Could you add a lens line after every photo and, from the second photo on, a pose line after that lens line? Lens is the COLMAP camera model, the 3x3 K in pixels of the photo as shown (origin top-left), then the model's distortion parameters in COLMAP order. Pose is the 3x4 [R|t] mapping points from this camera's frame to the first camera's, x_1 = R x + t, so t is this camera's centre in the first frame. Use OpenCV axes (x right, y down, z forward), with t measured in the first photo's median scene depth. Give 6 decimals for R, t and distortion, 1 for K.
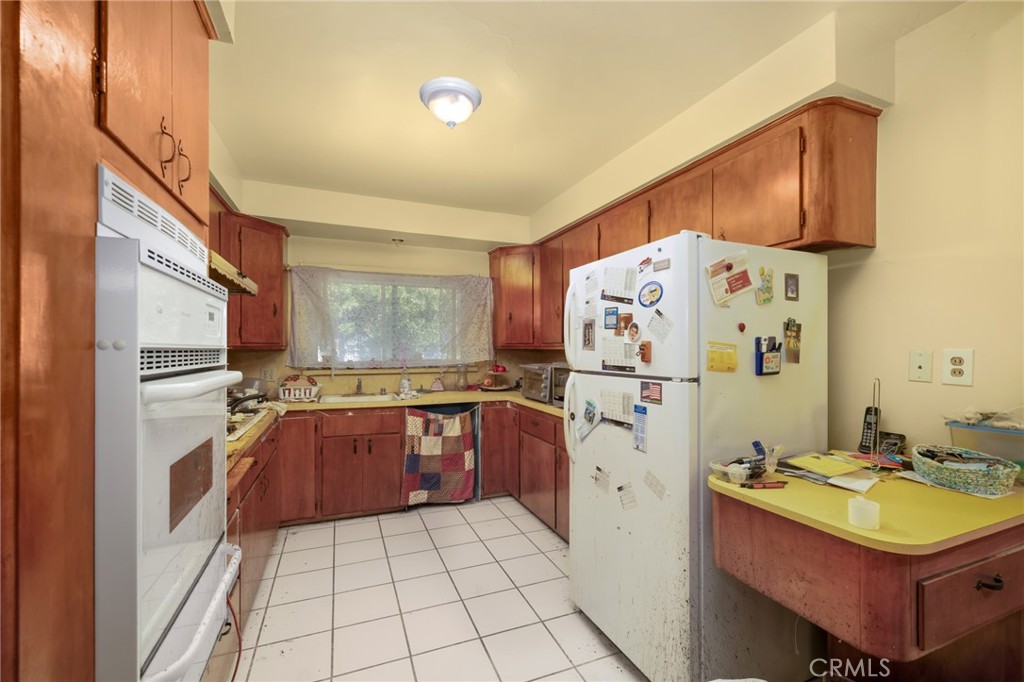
lens RADIAL K [[431.9, 0, 514.6], [0, 431.9, 346.8], [0, 0, 1]] dist [-0.000923, -0.000316]
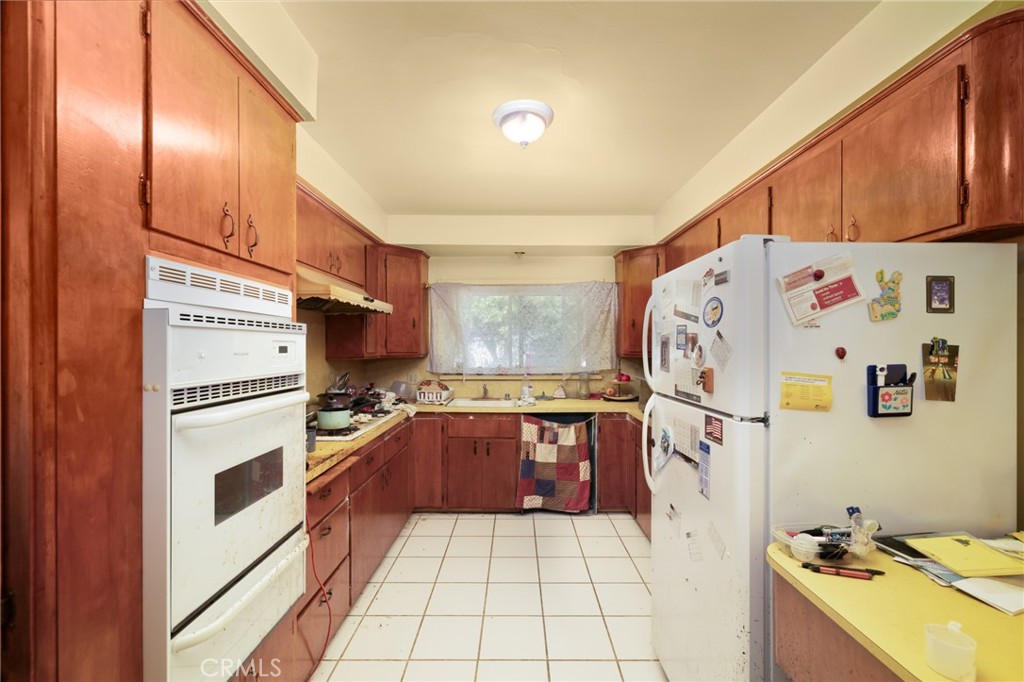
lens RADIAL K [[429.9, 0, 513.1], [0, 429.9, 346.0], [0, 0, 1]] dist [0.000123, 0.000187]
pose [[0.923711, -0.000425, -0.383090, 0.223269], [0.001590, 0.999995, 0.002723, -0.047623], [0.383087, -0.003124, 0.923707, 0.062262]]
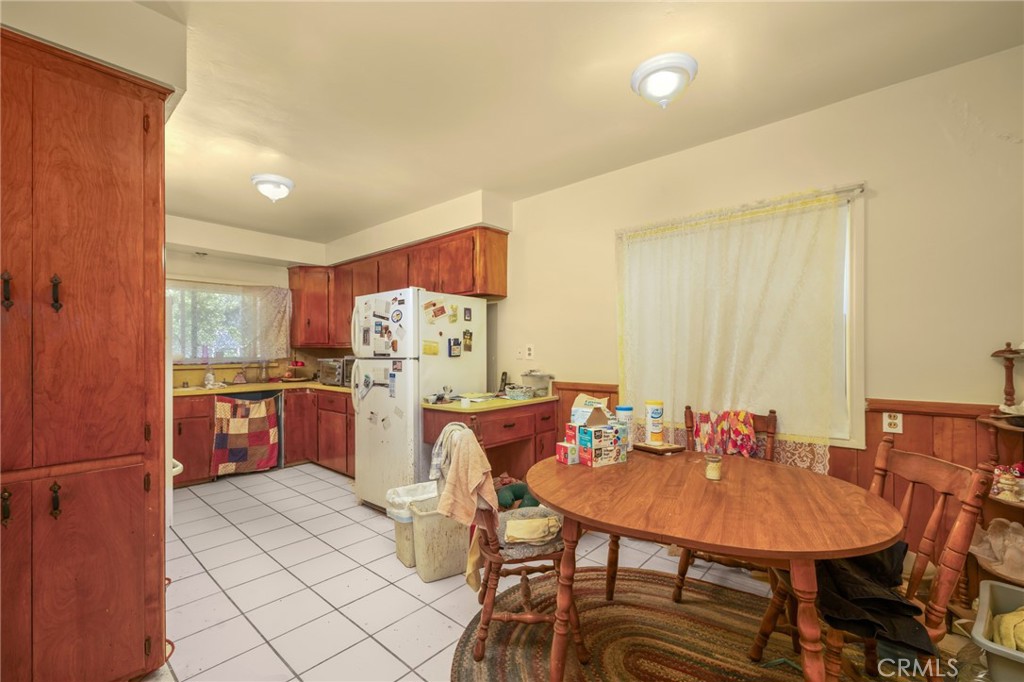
lens RADIAL K [[431.9, 0, 514.6], [0, 431.9, 346.8], [0, 0, 1]] dist [-0.000923, -0.000316]
pose [[0.896406, 0.000039, 0.443234, -0.061792], [0.002963, 0.999977, -0.006081, 0.025425], [-0.443224, 0.006764, 0.896385, -0.809523]]
